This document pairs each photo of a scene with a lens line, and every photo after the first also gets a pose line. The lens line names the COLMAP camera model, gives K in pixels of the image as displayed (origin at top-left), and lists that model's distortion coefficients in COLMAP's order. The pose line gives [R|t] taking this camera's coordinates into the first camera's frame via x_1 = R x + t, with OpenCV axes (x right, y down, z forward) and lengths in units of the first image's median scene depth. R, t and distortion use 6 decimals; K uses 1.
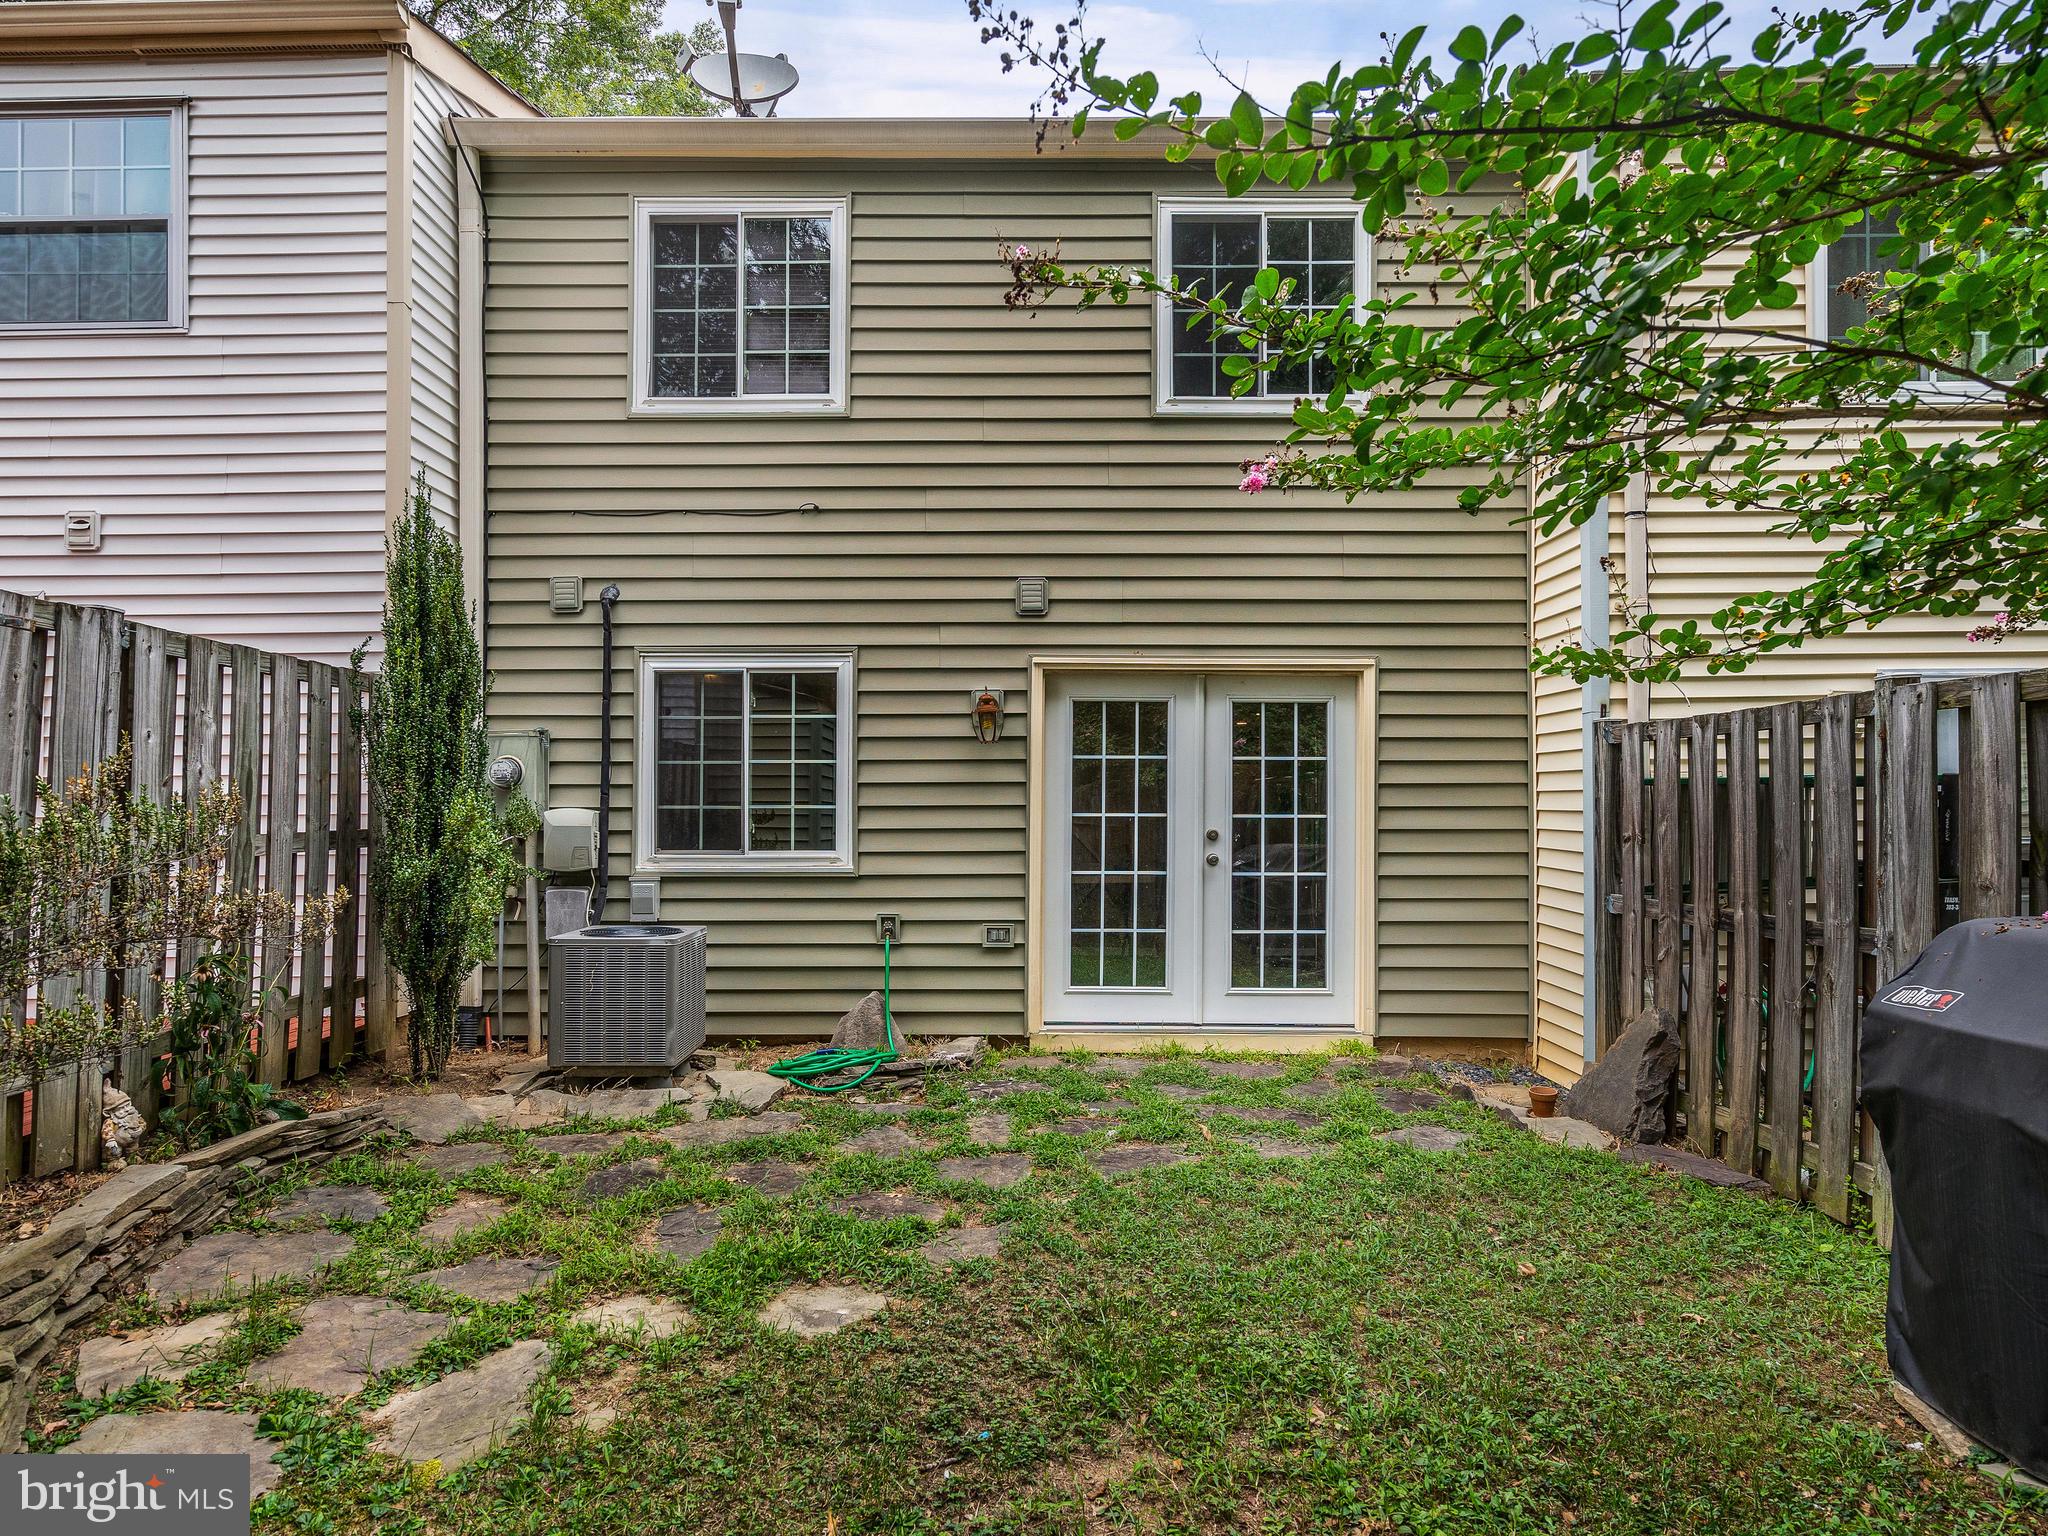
lens RADIAL K [[1130.6, 0, 1025.9], [0, 1130.6, 790.7], [0, 0, 1]] dist [-0.002409, 0.001338]
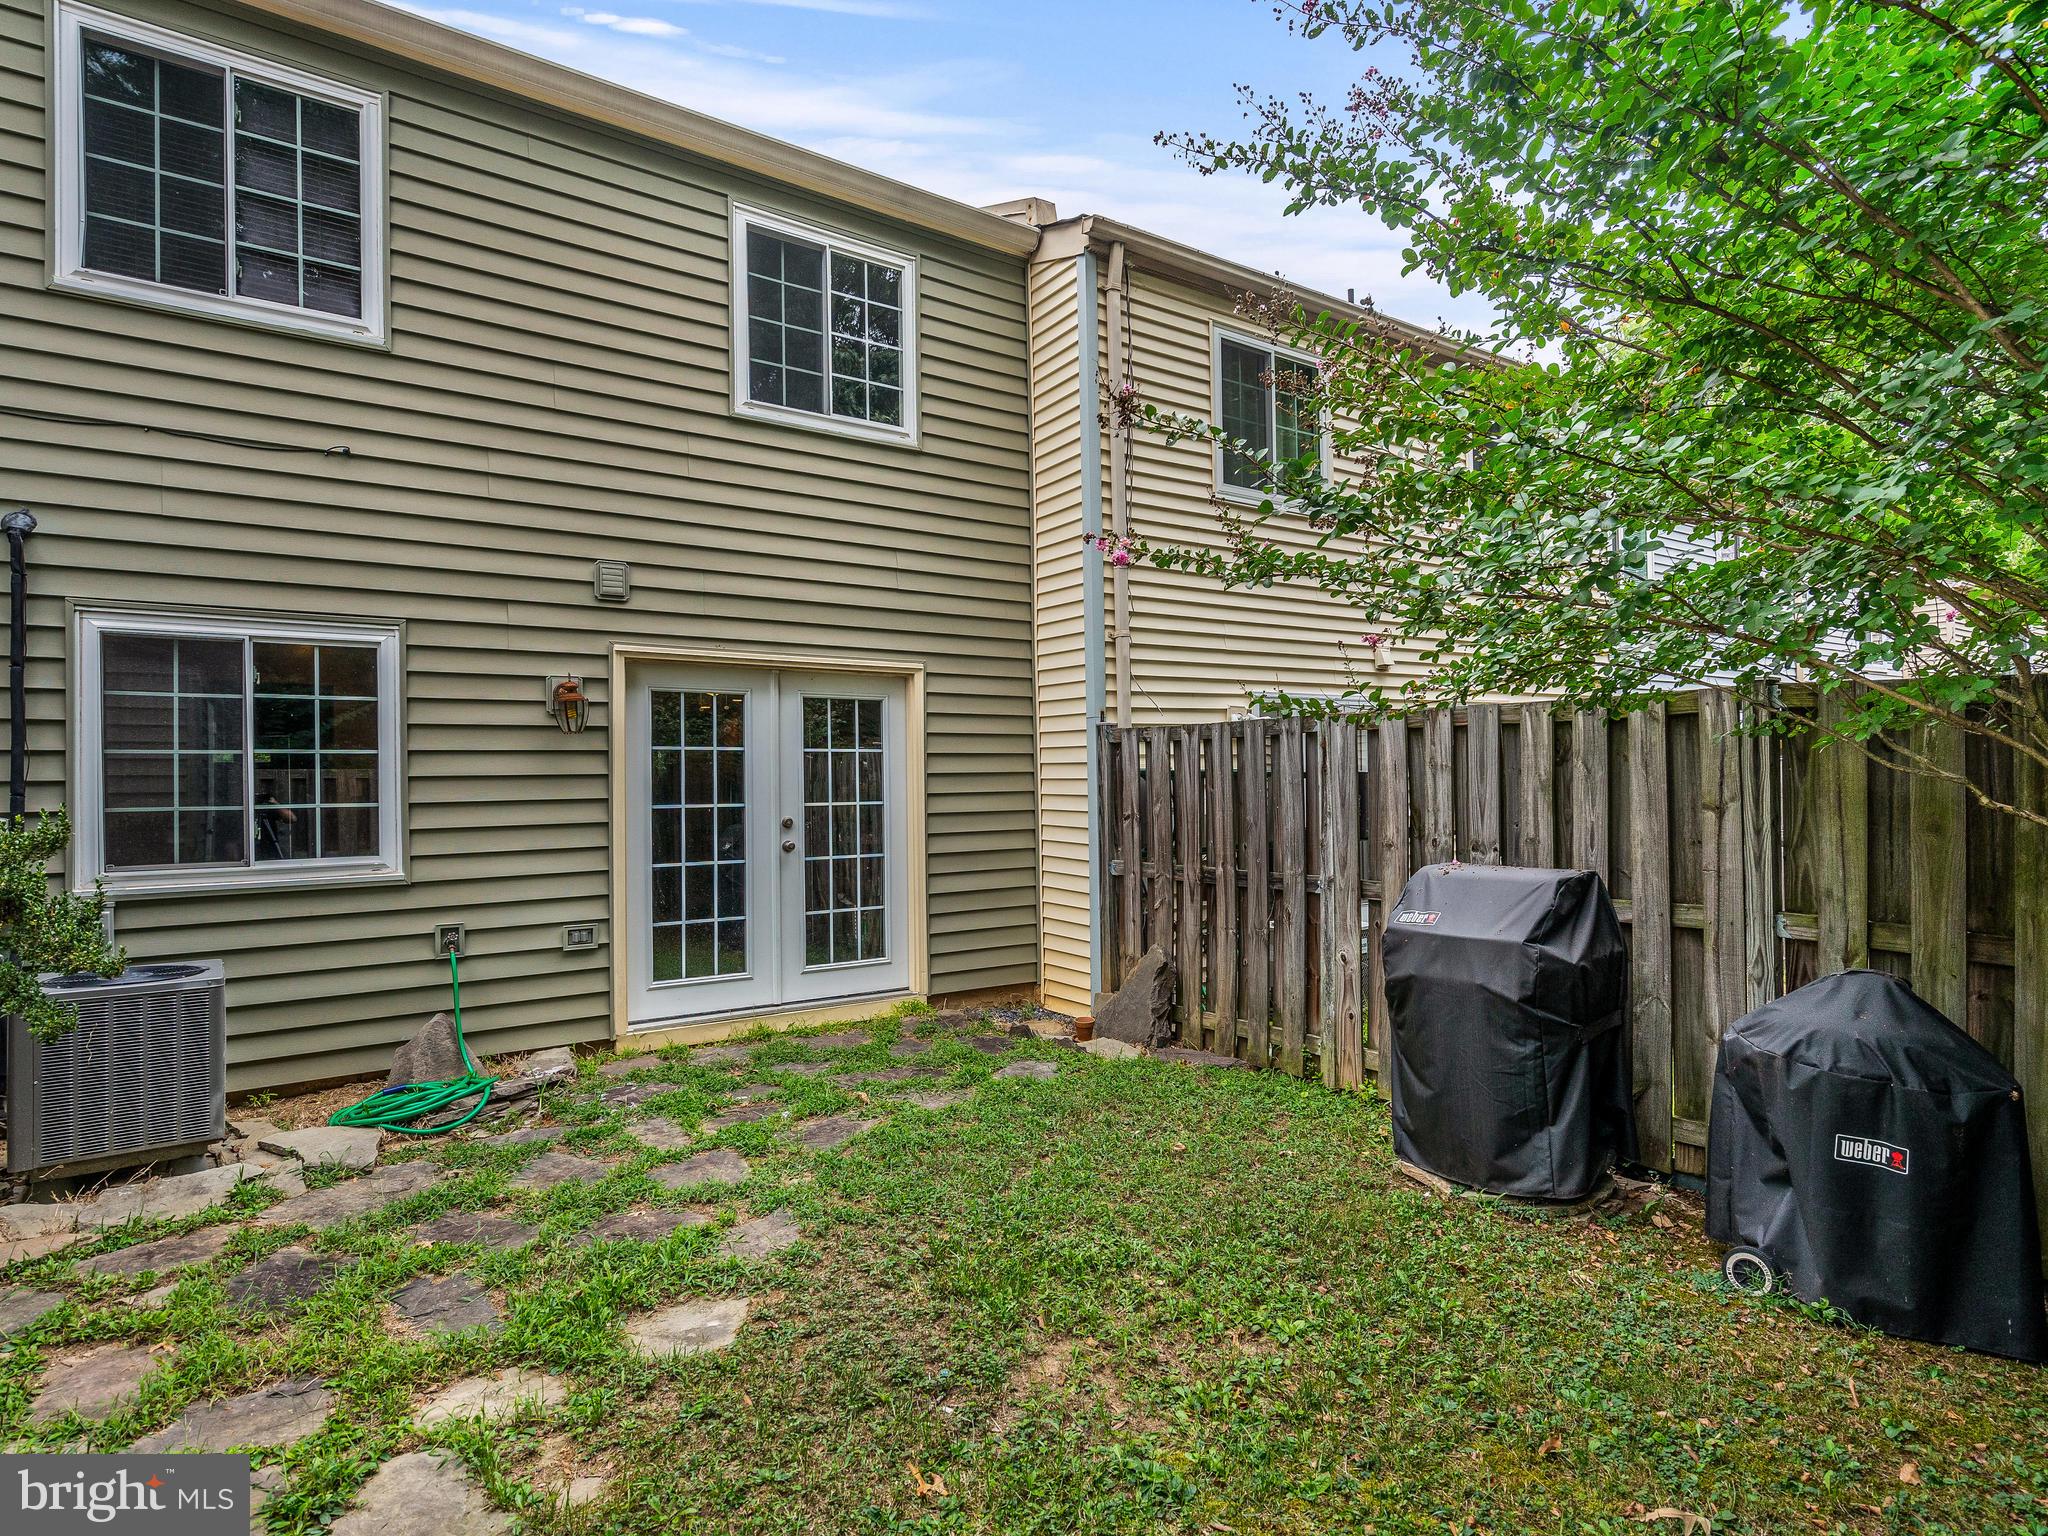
lens RADIAL K [[1121.6, 0, 1024.0], [0, 1121.6, 768.0], [0, 0, 1]] dist [-0.007656, 0.002020]
pose [[0.809144, -0.003694, 0.587598, -0.273016], [0.003237, 0.999993, 0.001829, -0.013606], [-0.587601, 0.000423, 0.809151, 0.026129]]
